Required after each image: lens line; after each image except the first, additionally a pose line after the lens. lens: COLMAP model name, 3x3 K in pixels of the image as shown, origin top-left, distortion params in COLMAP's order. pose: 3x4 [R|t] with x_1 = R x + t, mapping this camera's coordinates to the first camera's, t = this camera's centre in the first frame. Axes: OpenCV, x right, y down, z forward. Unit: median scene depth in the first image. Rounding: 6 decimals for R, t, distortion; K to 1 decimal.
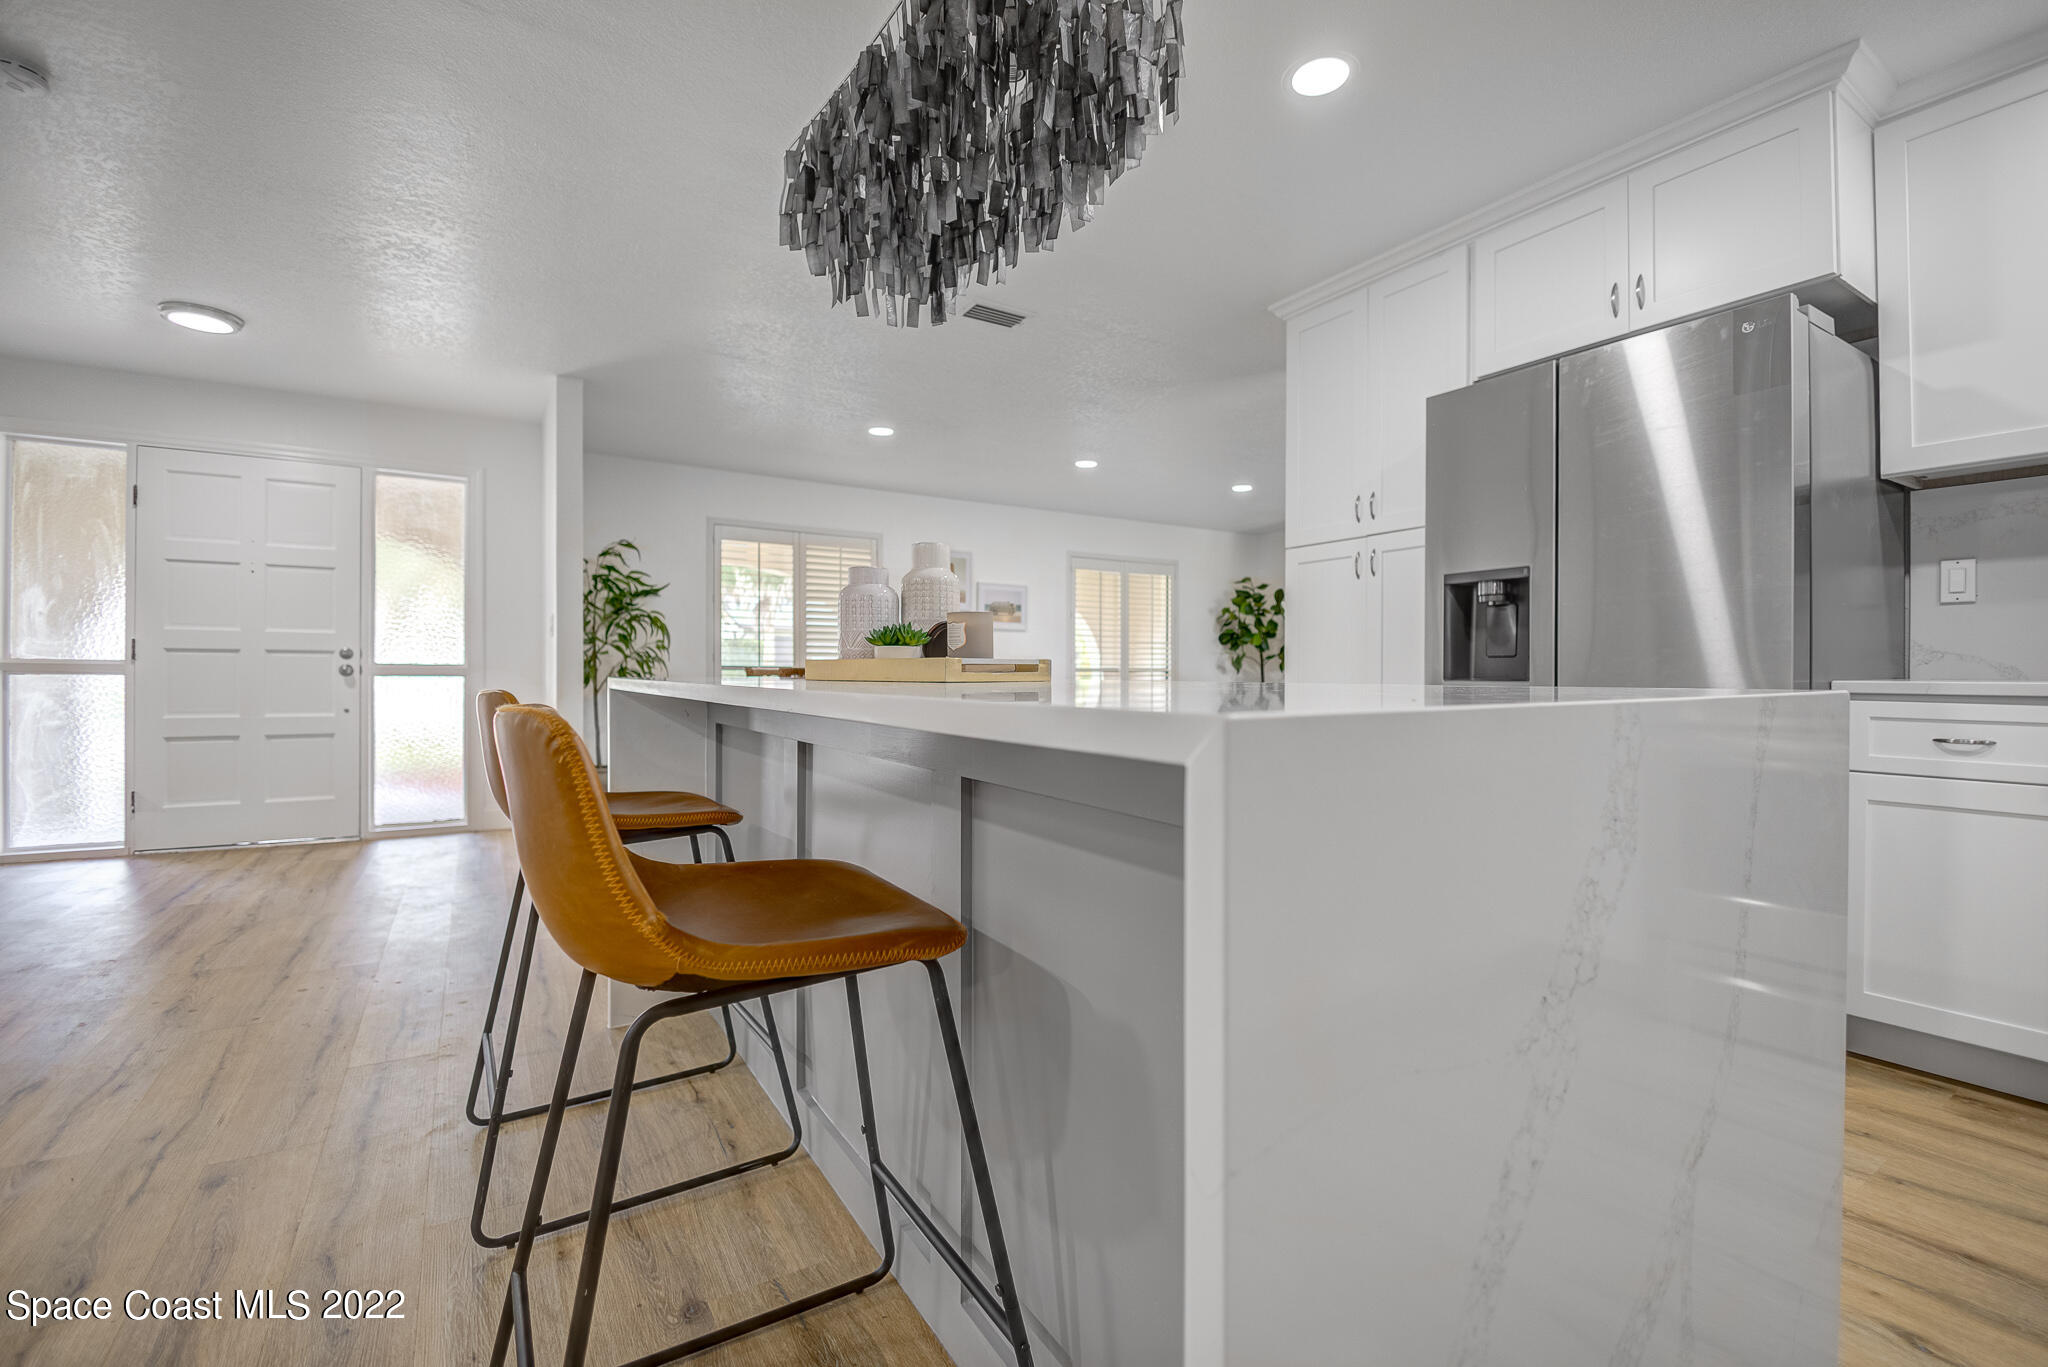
lens RADIAL K [[878.0, 0, 1035.9], [0, 878.0, 685.5], [0, 0, 1]] dist [0.002521, -0.008494]
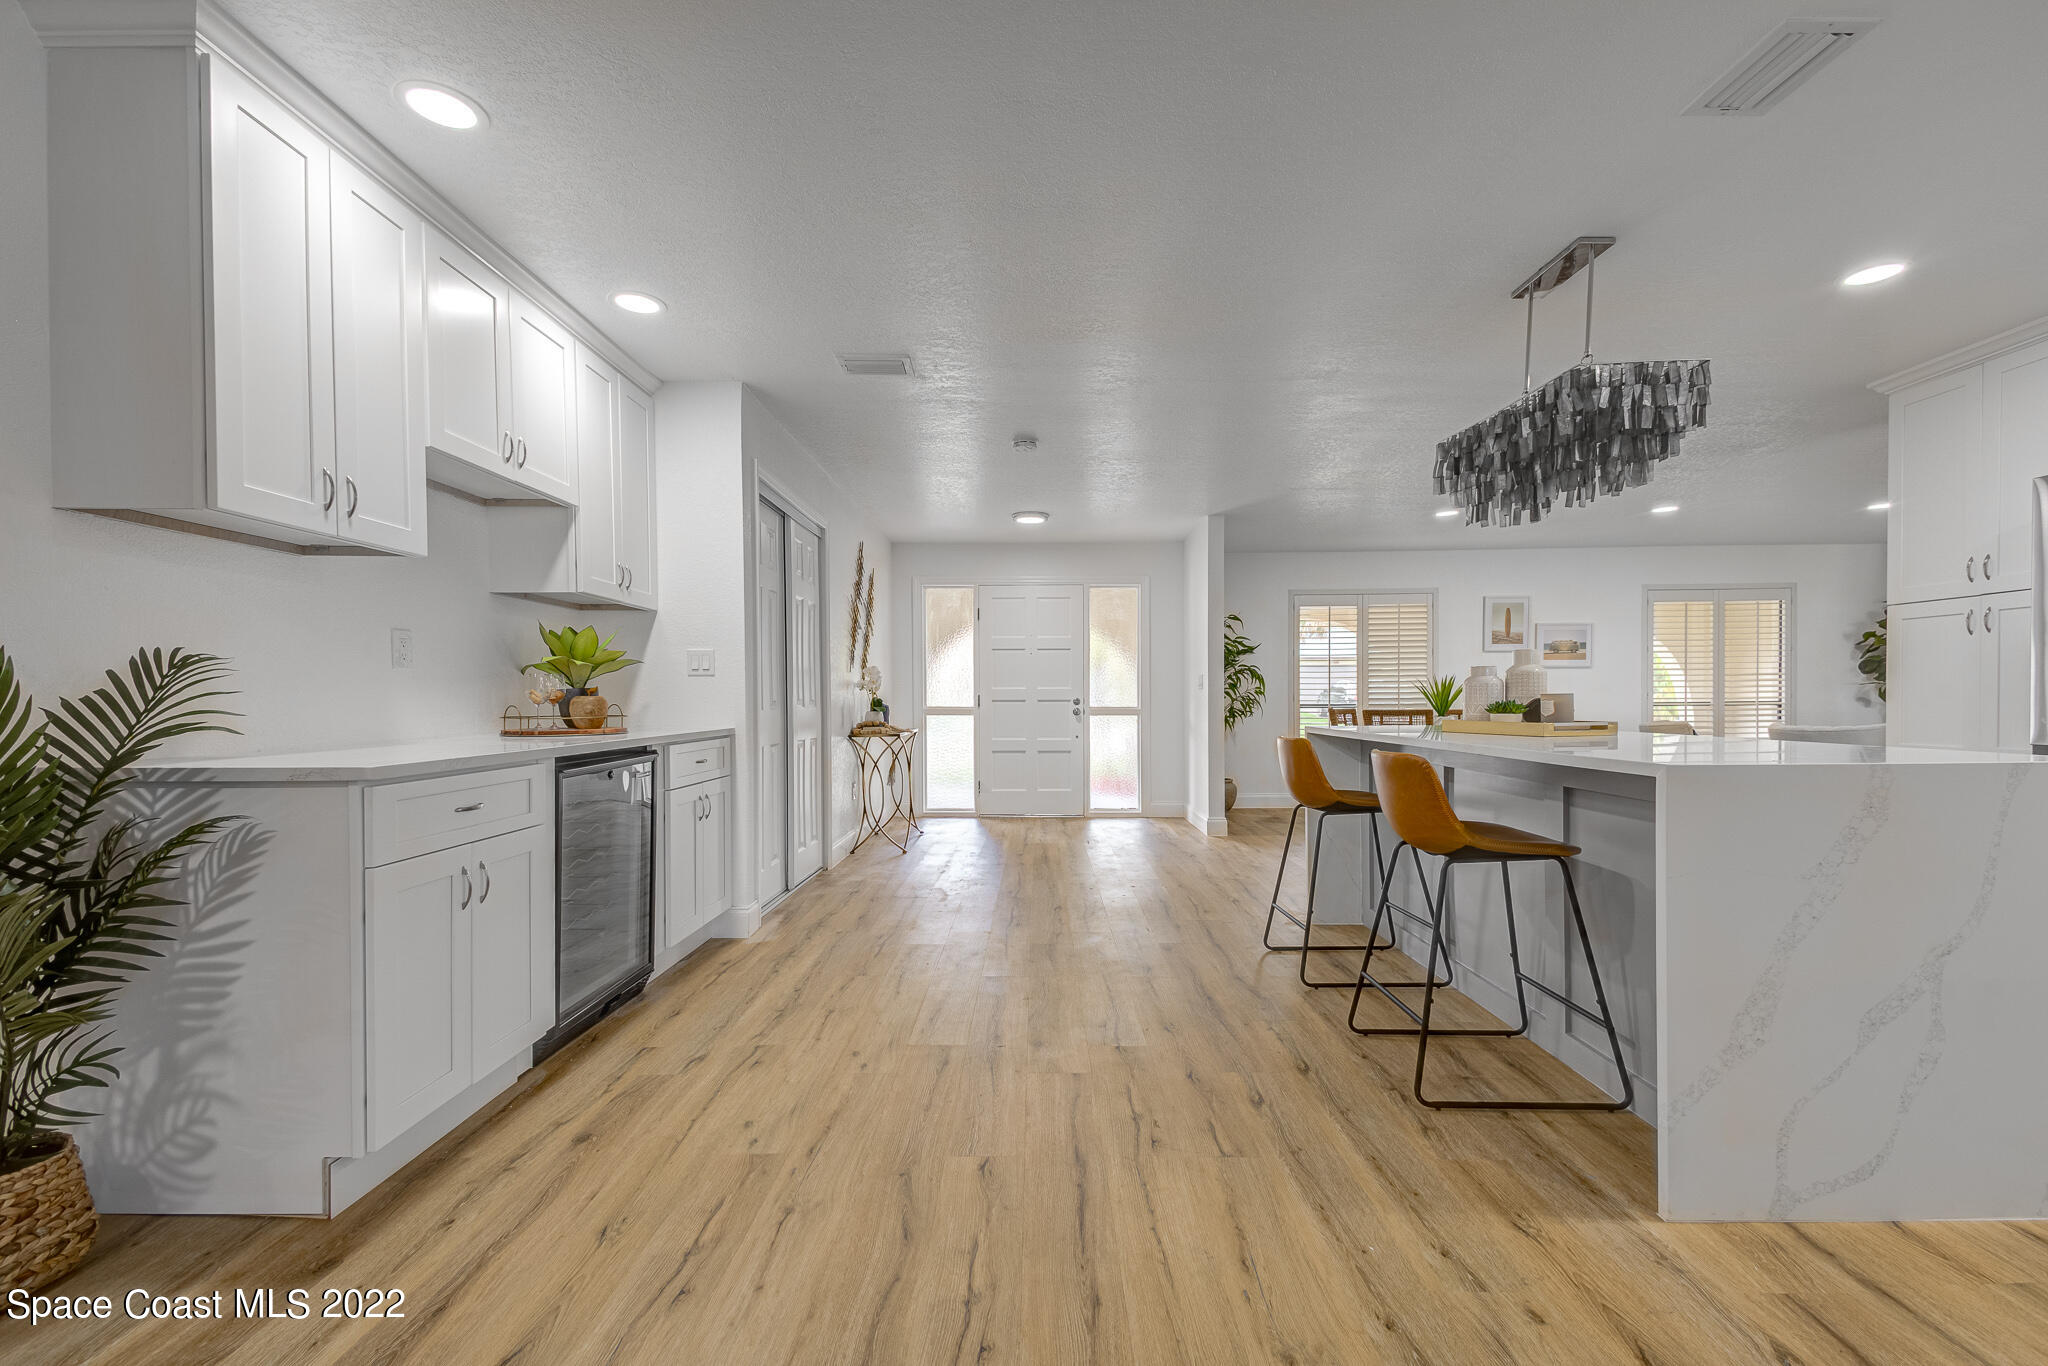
lens RADIAL K [[853.4, 0, 1008.4], [0, 853.4, 713.5], [0, 0, 1]] dist [0.034973, -0.018950]
pose [[0.824299, 0.001677, -0.566153, -0.002348], [0.000268, 0.999994, 0.003353, -0.018444], [0.566155, -0.002916, 0.824293, -0.342119]]
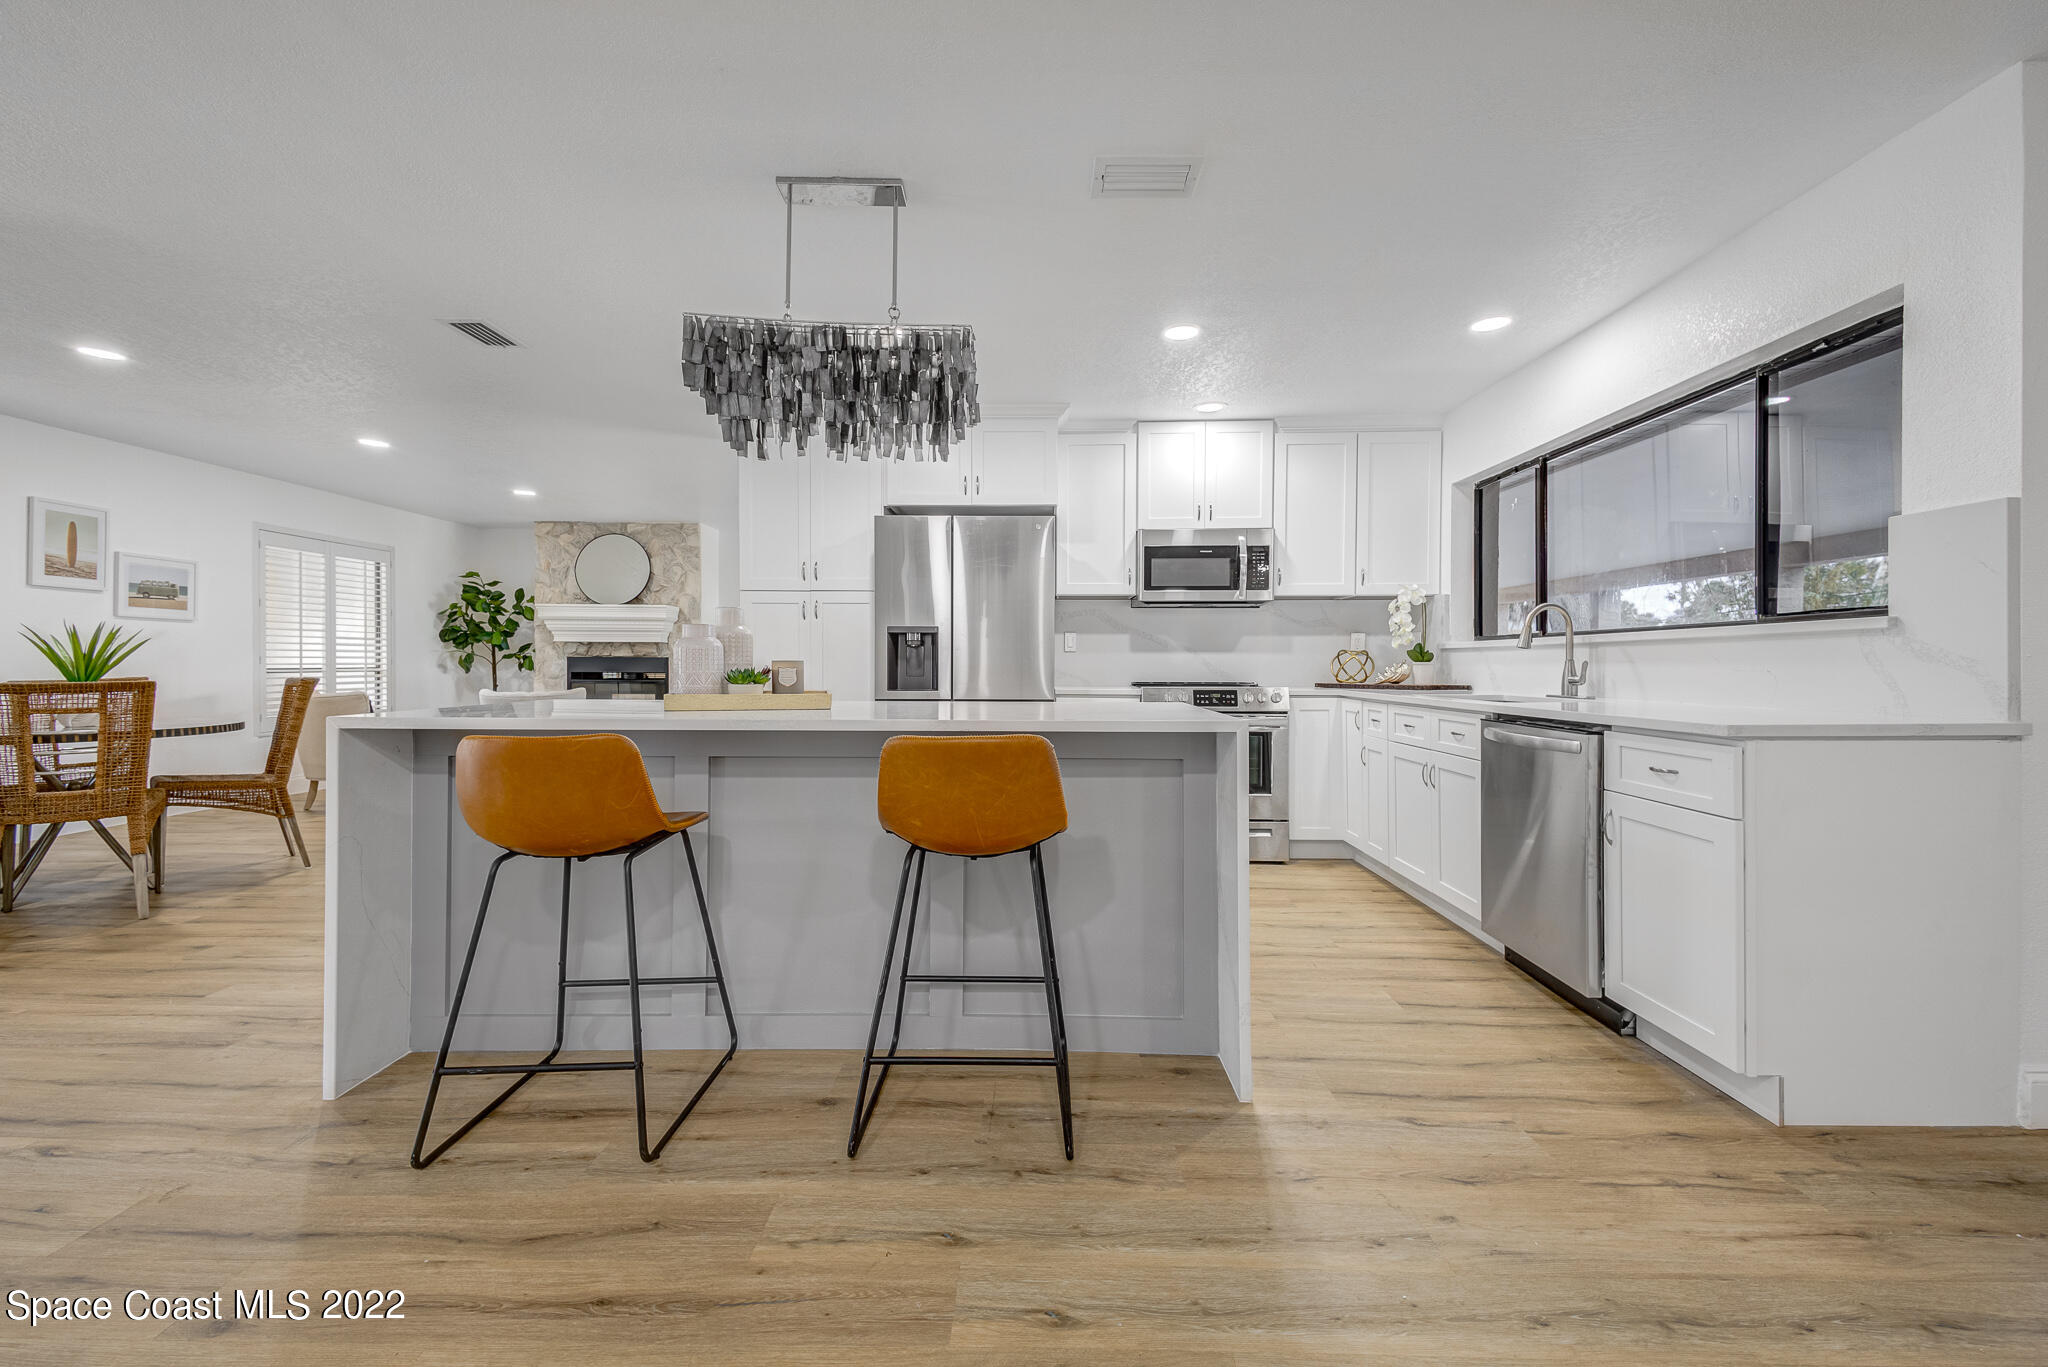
lens RADIAL K [[843.3, 0, 1056.6], [0, 843.3, 671.7], [0, 0, 1]] dist [0.010929, -0.007998]
pose [[0.530312, -0.005451, 0.847785, -0.370466], [0.006168, 0.999978, 0.002572, -0.023326], [-0.847780, 0.003865, 0.530333, -0.051295]]
